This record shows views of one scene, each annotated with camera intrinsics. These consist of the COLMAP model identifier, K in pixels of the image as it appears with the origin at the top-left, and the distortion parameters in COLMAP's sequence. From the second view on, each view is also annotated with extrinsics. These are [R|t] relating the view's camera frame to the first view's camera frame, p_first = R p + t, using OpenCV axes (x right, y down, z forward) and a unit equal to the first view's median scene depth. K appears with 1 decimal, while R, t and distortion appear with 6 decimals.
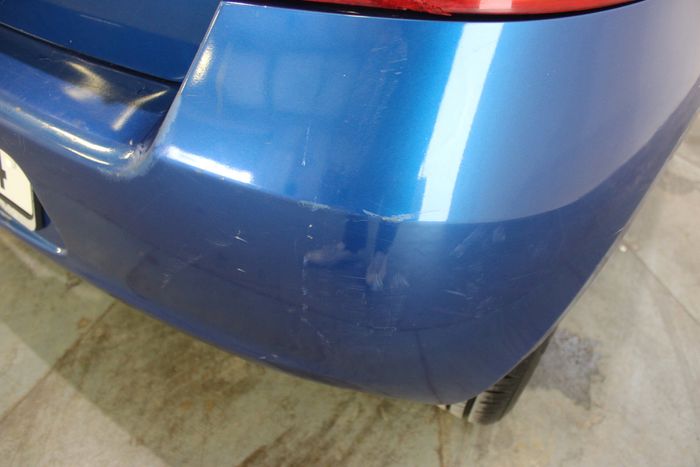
lens RADIAL K [[567.5, 0, 350.0], [0, 567.5, 233.5], [0, 0, 1]] dist [-0.147182, 0.105157]
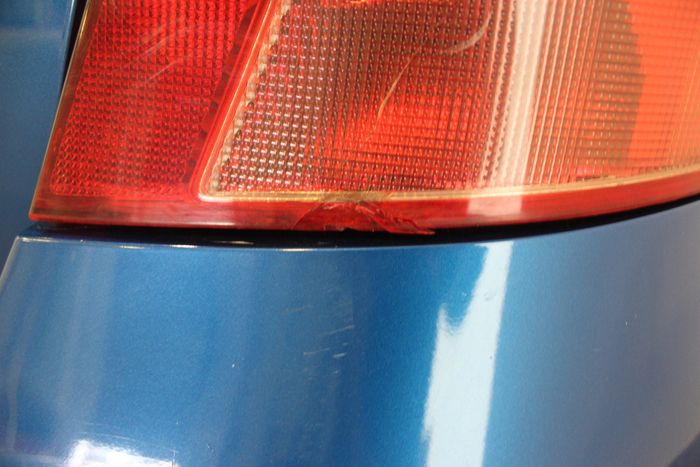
lens RADIAL K [[567.5, 0, 350.0], [0, 567.5, 233.5], [0, 0, 1]] dist [-0.147182, 0.105157]
pose [[0.997346, -0.071244, 0.014985, 0.096346], [0.071437, 0.917989, -0.390120, -0.193267], [0.014038, 0.390155, 0.920642, 0.512285]]
